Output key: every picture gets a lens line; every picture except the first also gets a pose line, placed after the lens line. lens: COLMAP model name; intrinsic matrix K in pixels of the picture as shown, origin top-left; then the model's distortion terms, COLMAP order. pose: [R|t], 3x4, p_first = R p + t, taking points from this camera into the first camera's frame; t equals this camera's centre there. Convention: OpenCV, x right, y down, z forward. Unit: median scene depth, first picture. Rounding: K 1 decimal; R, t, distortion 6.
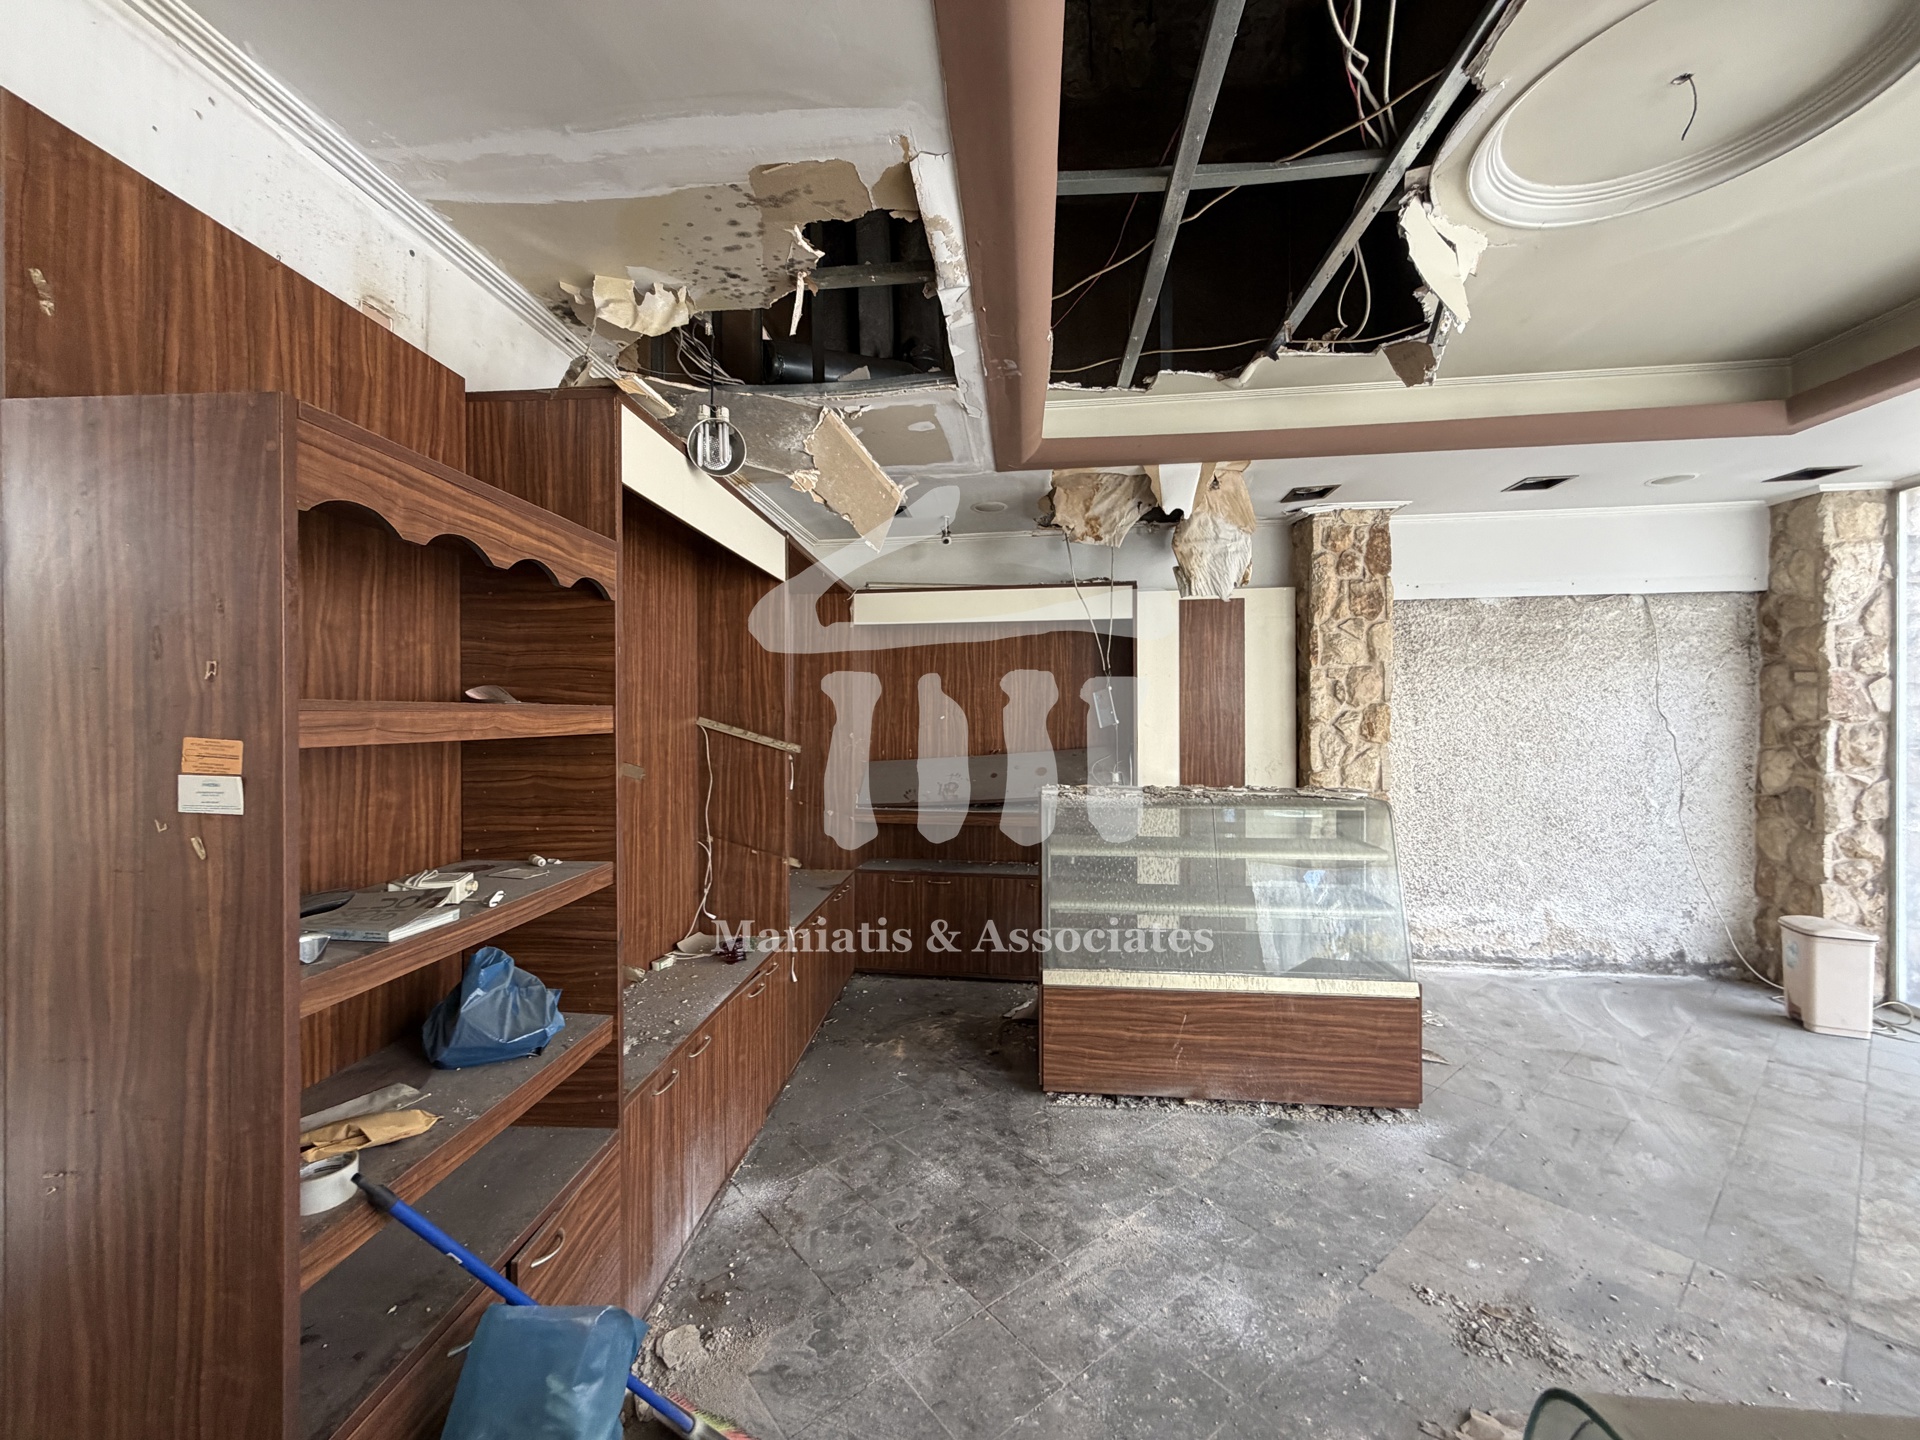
lens RADIAL K [[757.8, 0, 952.2], [0, 757.8, 721.5], [0, 0, 1]] dist [-0.000641, 0.000065]
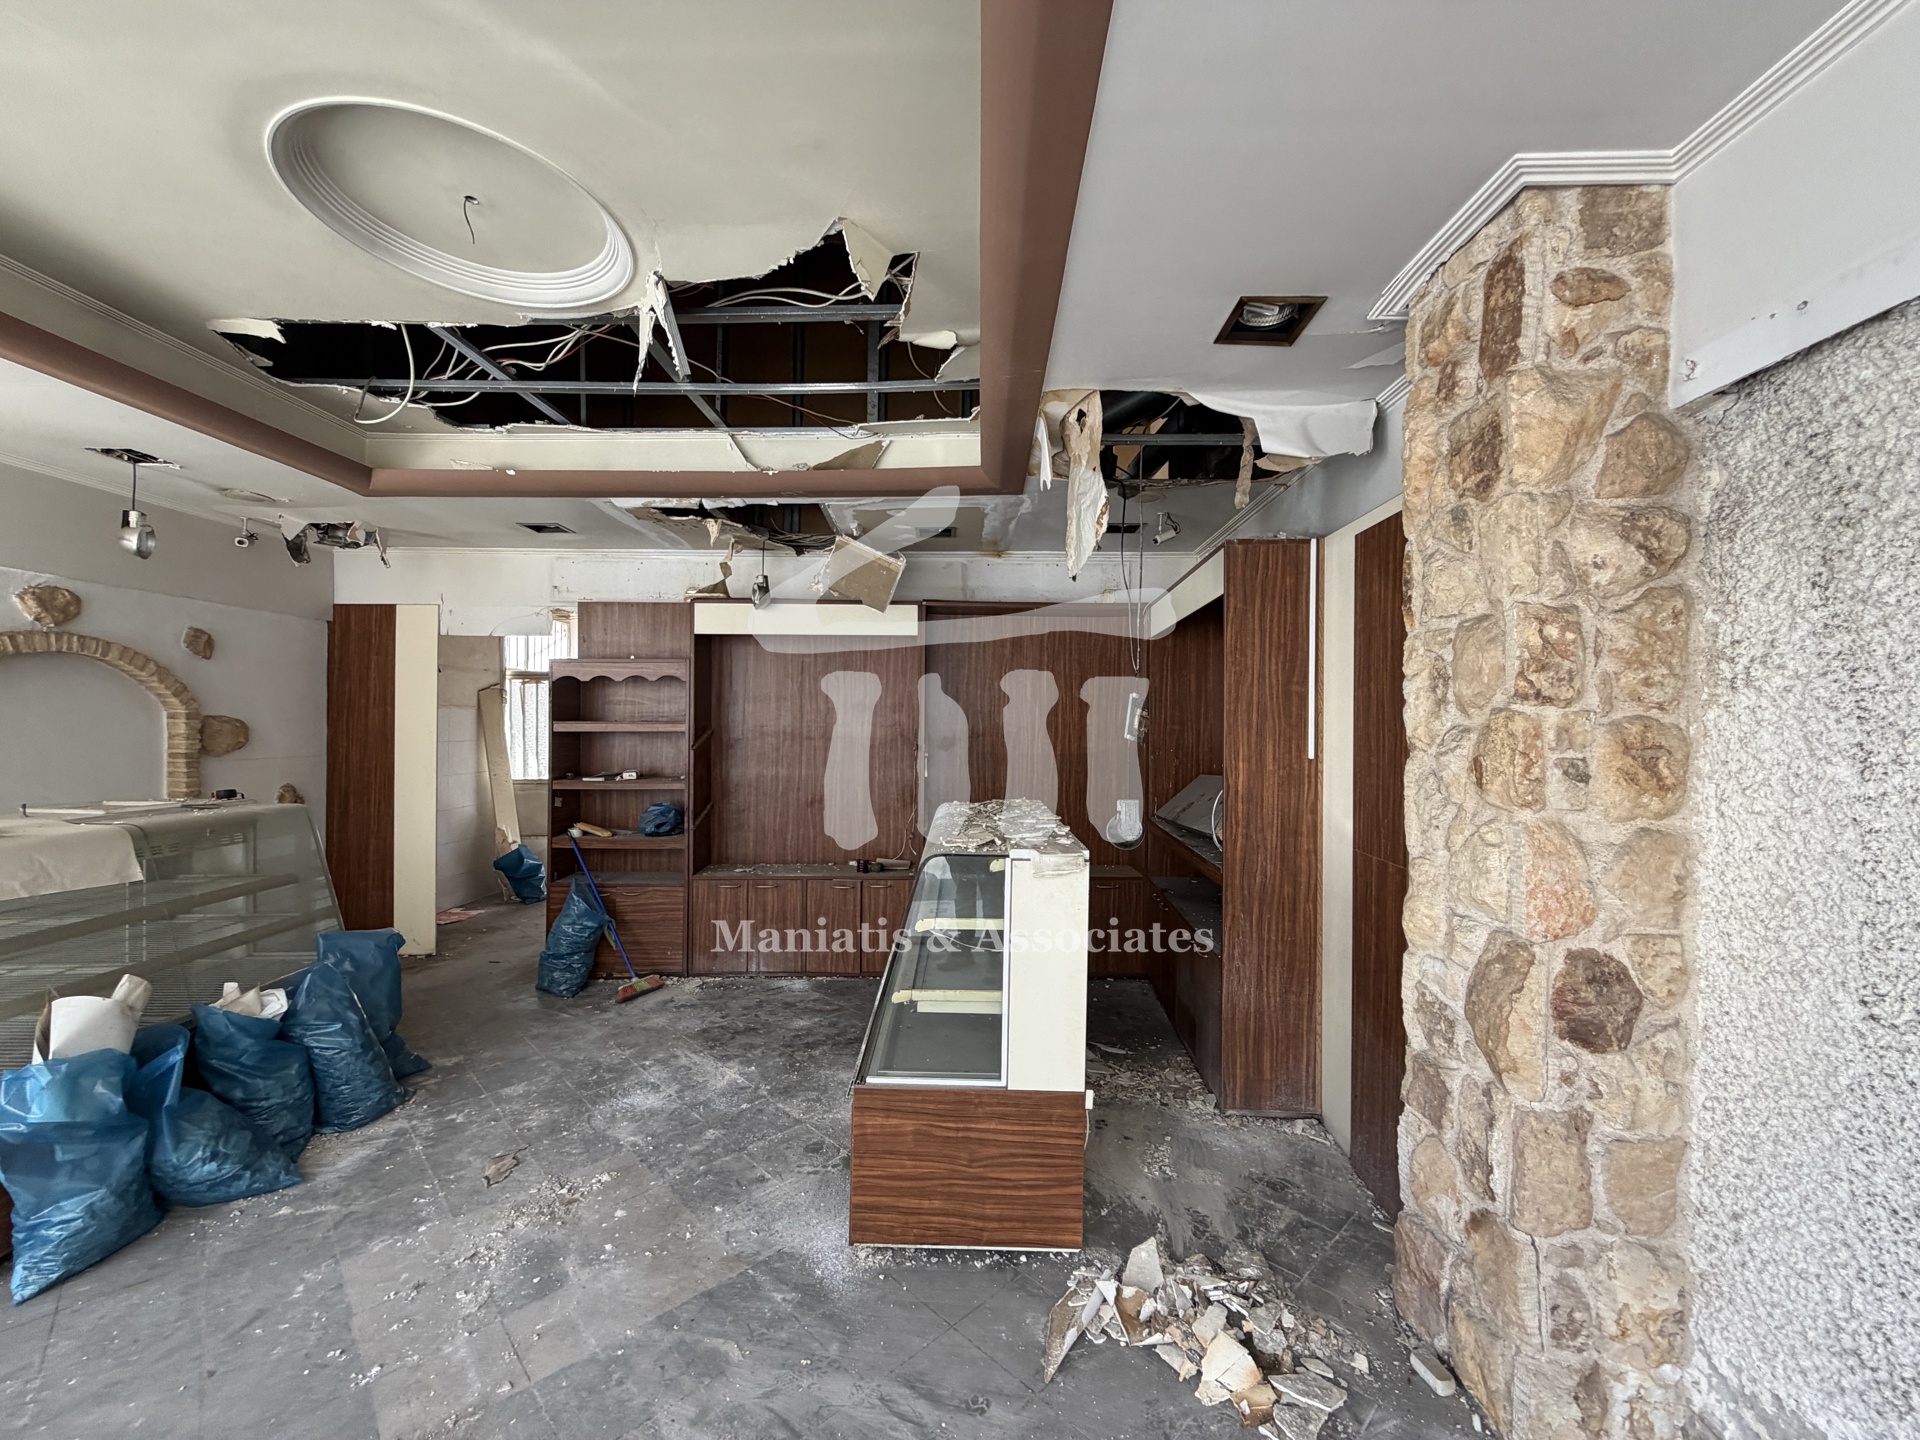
lens RADIAL K [[757.8, 0, 952.2], [0, 757.8, 721.5], [0, 0, 1]] dist [-0.000641, 0.000065]
pose [[0.100902, 0.005303, -0.994882, 1.489662], [-0.015047, 0.999880, 0.003804, -0.022149], [0.994783, 0.014586, 0.100969, 1.097119]]
